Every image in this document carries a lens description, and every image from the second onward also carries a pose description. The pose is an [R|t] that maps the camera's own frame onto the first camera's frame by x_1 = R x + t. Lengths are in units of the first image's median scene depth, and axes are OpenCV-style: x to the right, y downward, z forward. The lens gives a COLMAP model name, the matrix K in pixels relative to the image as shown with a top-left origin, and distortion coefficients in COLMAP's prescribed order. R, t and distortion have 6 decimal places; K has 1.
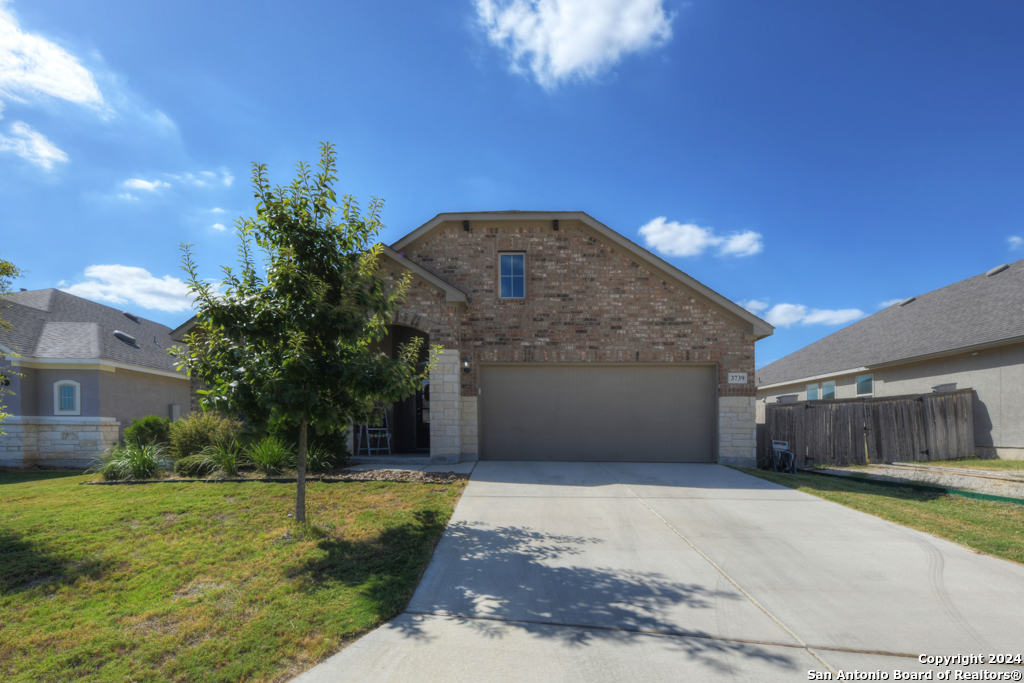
lens RADIAL K [[473.9, 0, 512.1], [0, 473.9, 372.3], [0, 0, 1]] dist [0.000542, 0.000353]
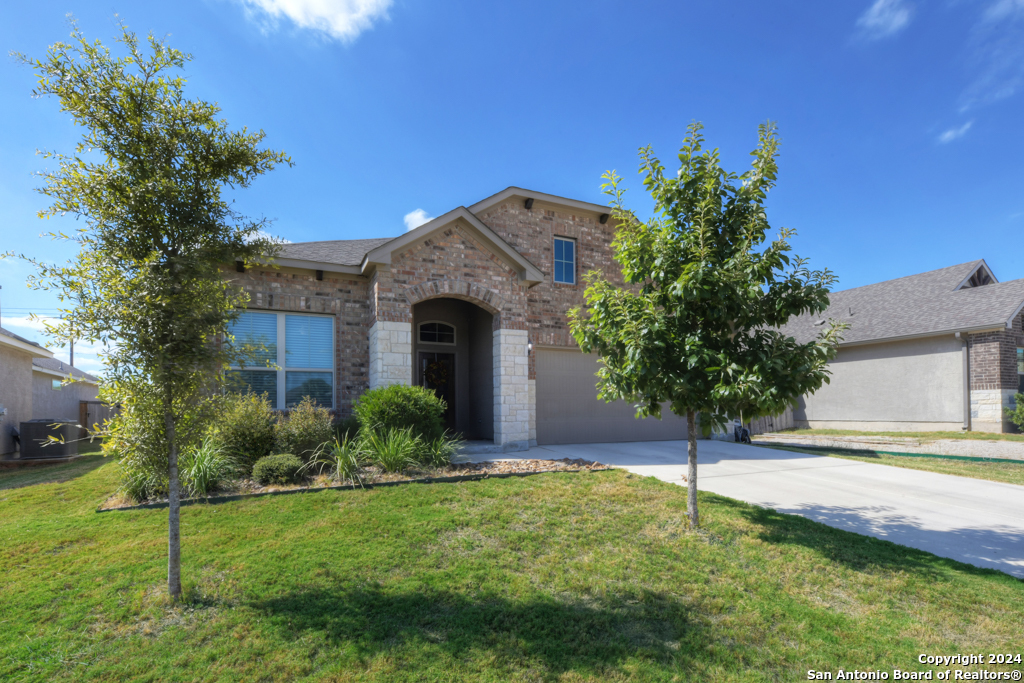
lens RADIAL K [[473.9, 0, 512.0], [0, 473.9, 341.2], [0, 0, 1]] dist [0.000542, 0.000353]
pose [[0.891110, 0.055561, 0.450374, -0.553119], [-0.047528, 0.998445, -0.029136, 0.002708], [-0.451292, 0.004558, 0.892364, 0.148462]]
